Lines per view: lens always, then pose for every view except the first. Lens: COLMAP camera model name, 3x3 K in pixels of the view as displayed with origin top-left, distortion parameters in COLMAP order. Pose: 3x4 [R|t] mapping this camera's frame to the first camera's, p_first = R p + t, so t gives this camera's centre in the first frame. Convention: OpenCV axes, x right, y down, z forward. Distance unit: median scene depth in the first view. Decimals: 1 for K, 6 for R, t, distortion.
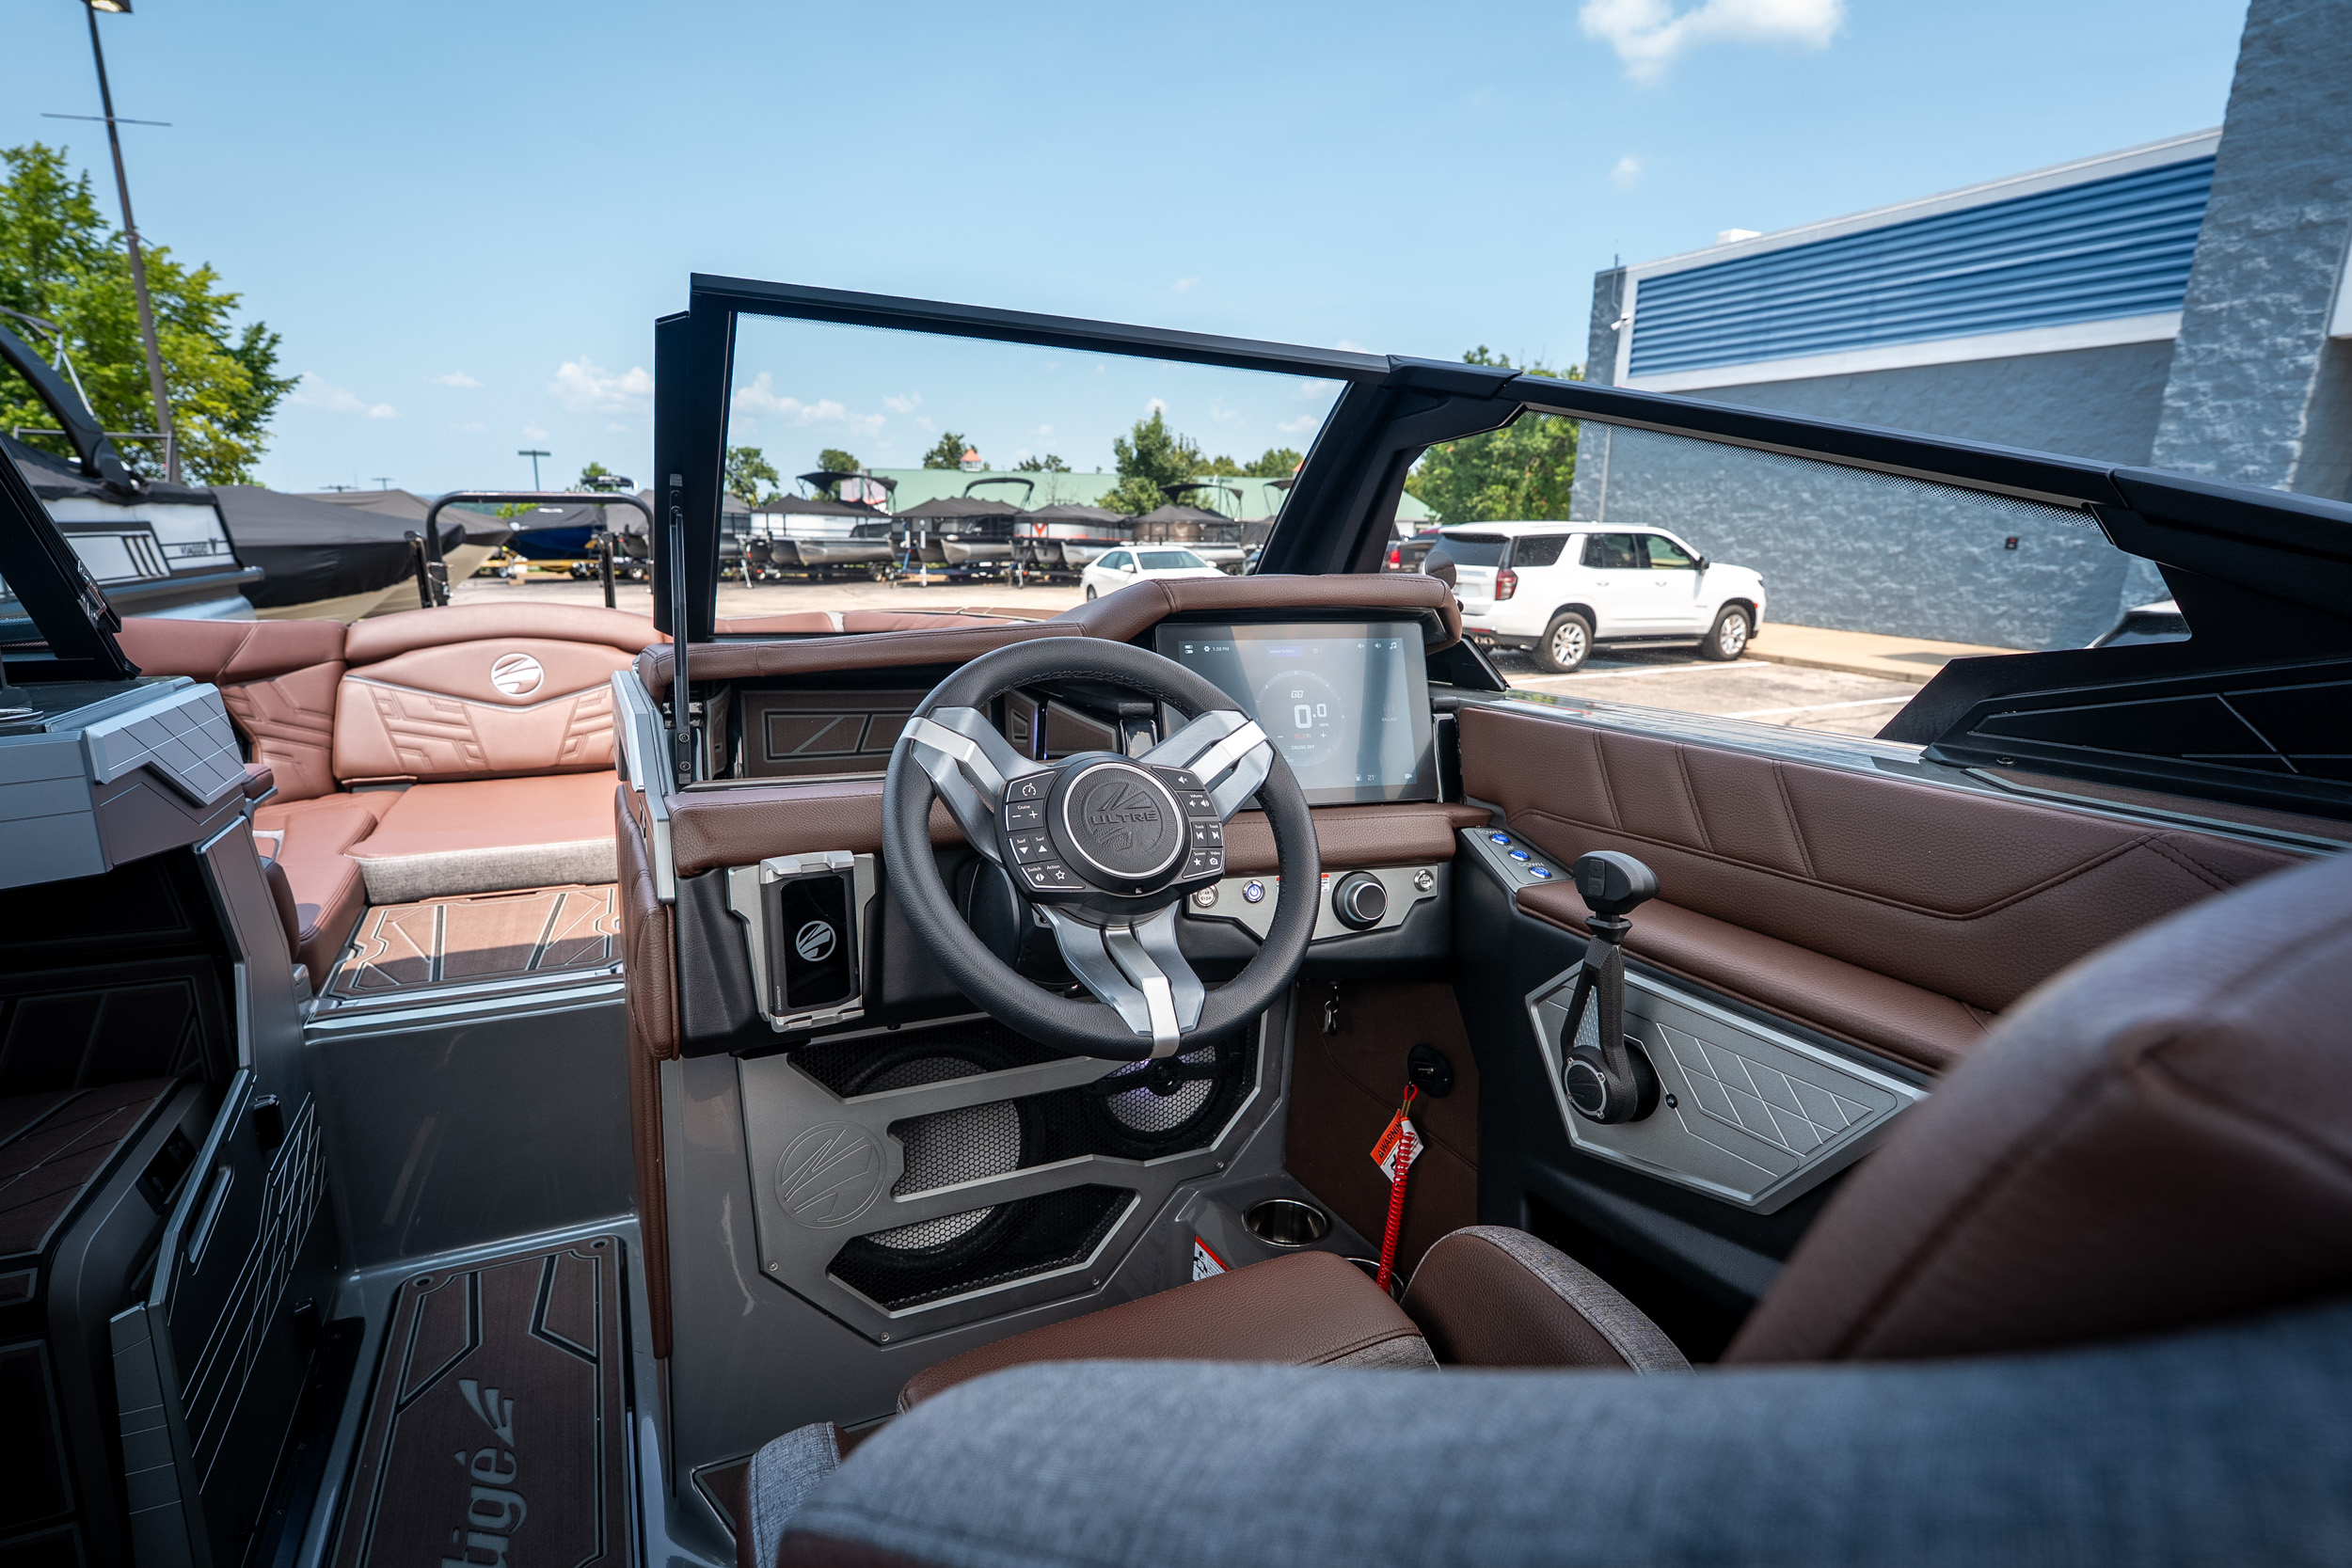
lens RADIAL K [[1157.5, 0, 1129.1], [0, 1157.5, 794.4], [0, 0, 1]] dist [0.001176, -0.002066]
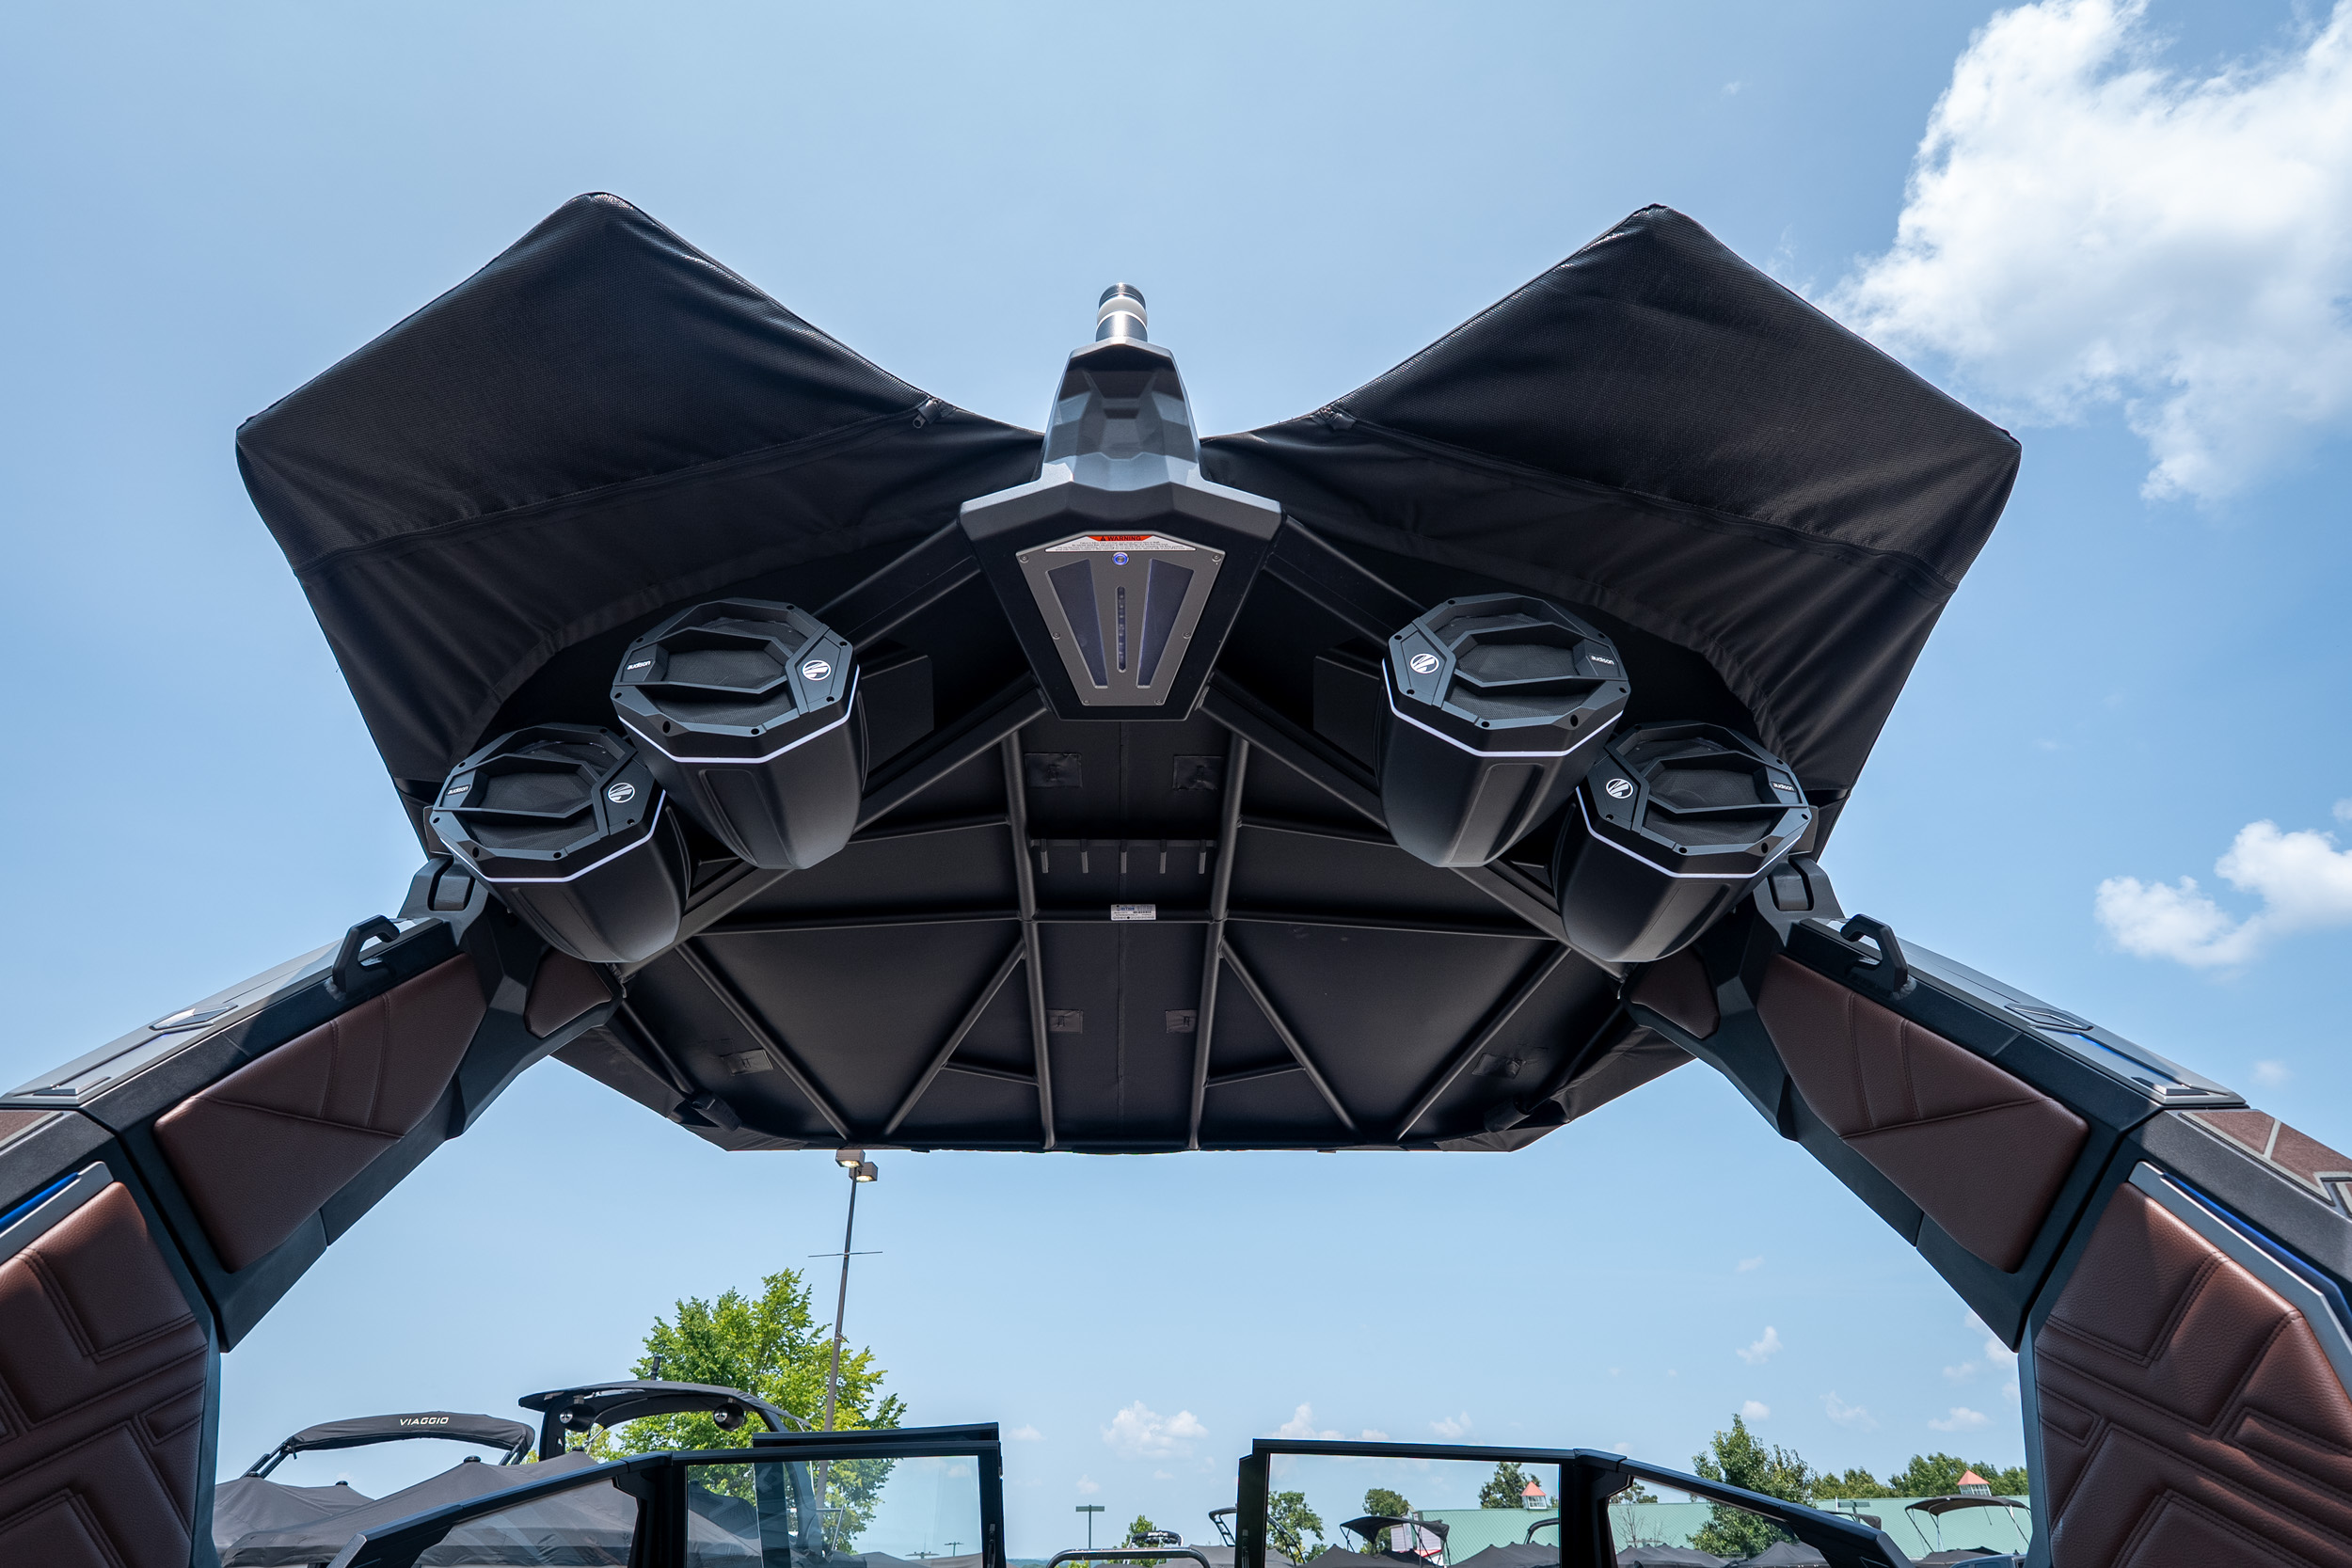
lens RADIAL K [[1166.3, 0, 1130.0], [0, 1166.3, 787.9], [0, 0, 1]] dist [-0.005420, -0.000359]
pose [[0.910884, -0.249897, -0.328393, 0.043674], [-0.073349, 0.685073, -0.724772, 0.033690], [0.406091, 0.684271, 0.605692, -0.125089]]
